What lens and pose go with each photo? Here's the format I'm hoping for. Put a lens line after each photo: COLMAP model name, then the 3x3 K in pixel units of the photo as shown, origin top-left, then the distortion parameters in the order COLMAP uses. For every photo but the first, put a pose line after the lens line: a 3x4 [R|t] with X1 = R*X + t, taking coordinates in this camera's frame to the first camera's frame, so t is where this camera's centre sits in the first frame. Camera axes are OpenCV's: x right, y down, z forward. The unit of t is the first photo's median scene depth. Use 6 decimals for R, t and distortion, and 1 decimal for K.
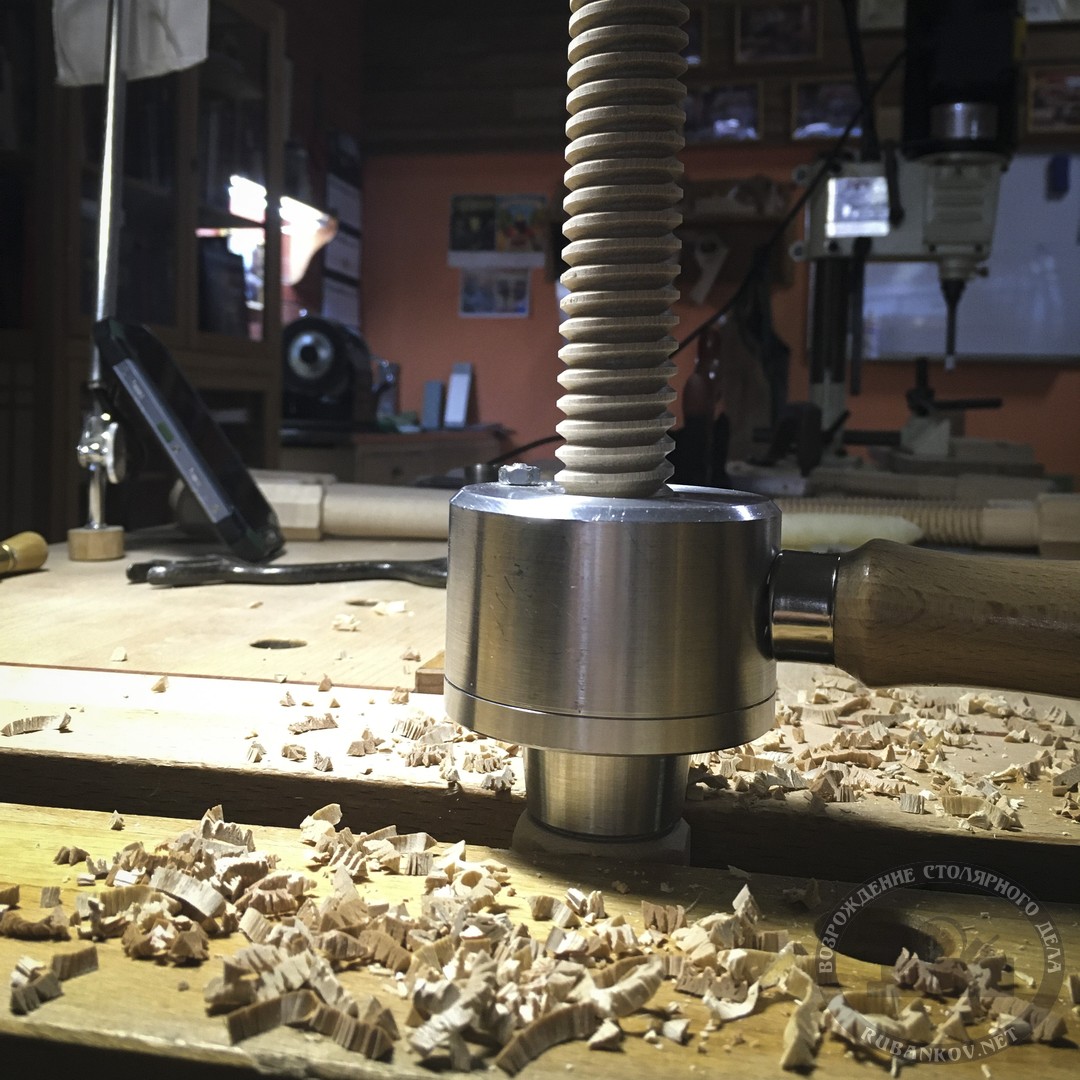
lens RADIAL K [[1204.4, 0, 541.2], [0, 1204.4, 542.2], [0, 0, 1]] dist [0.020550, 0.000000]
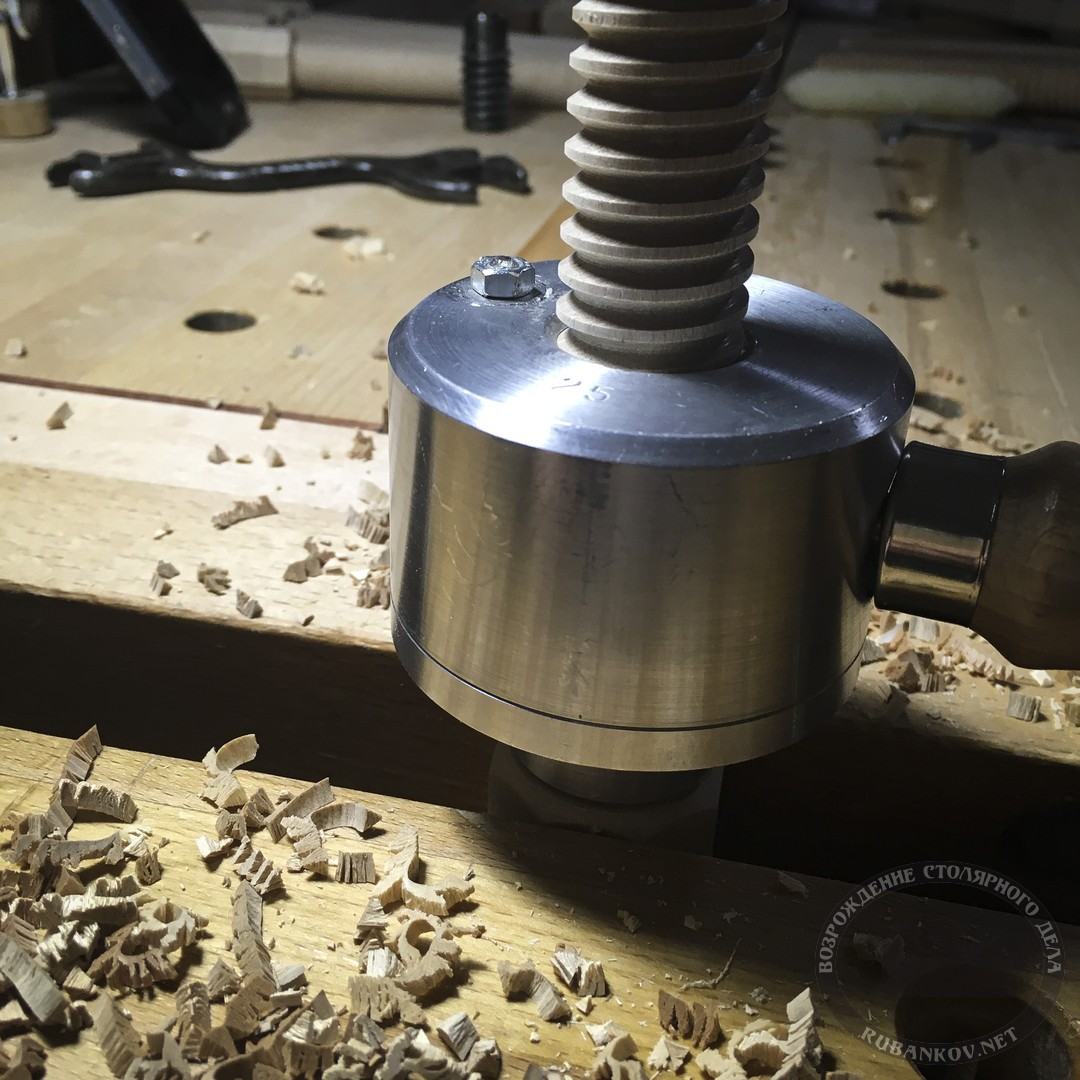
lens RADIAL K [[1204.4, 0, 541.1], [0, 1204.4, 540.6], [0, 0, 1]] dist [0.020550, 0.000000]
pose [[0.999652, 0.024089, -0.010755, 0.011431], [-0.017823, 0.917261, 0.397887, -0.162262], [0.019450, -0.397557, 0.917371, 0.322787]]
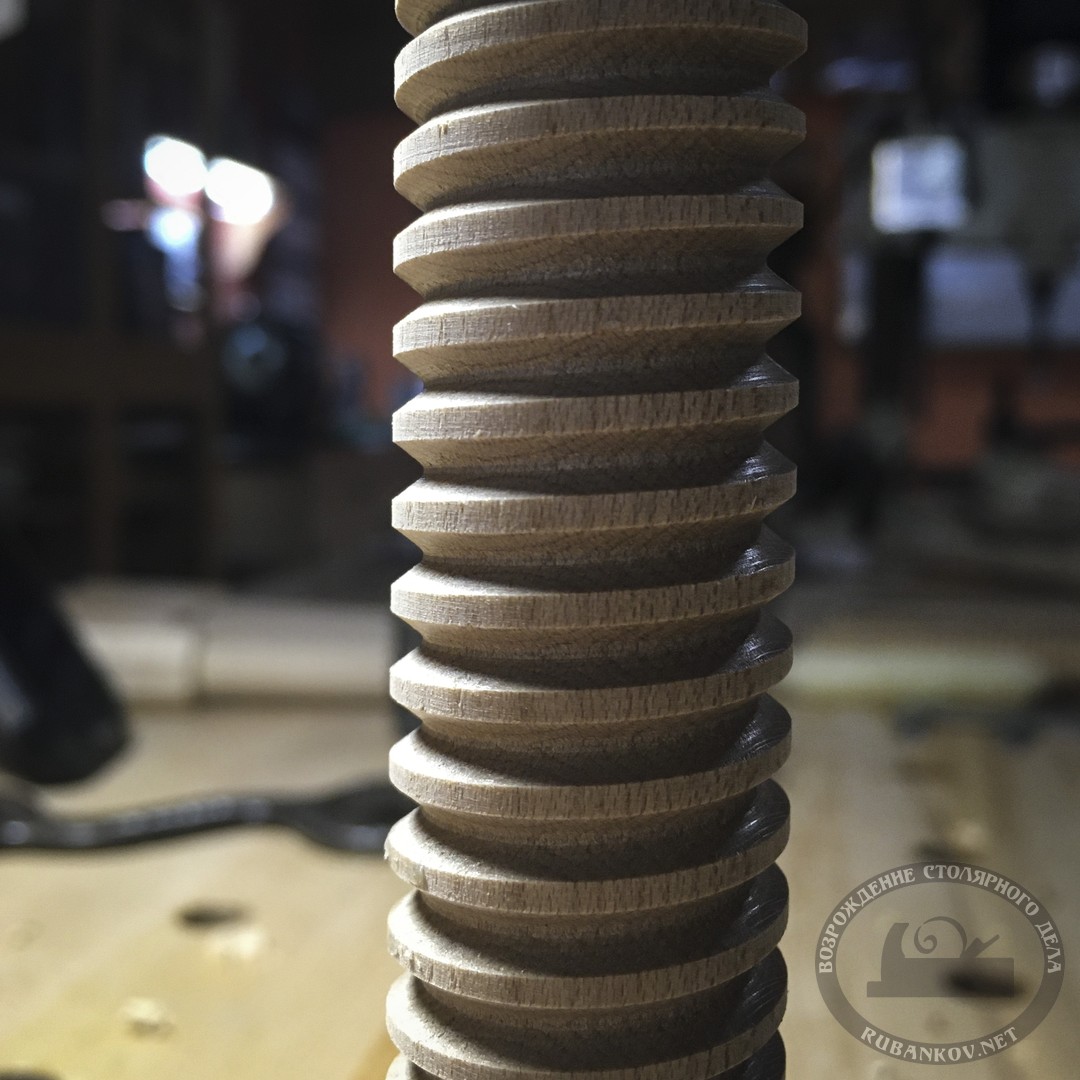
lens RADIAL K [[1204.4, 0, 538.0], [0, 1204.4, 537.6], [0, 0, 1]] dist [0.020550, 0.000000]
pose [[0.999183, -0.038429, -0.012518, 0.079539], [0.038859, 0.998593, 0.036097, -0.315562], [0.011113, -0.036554, 0.999270, 0.782861]]
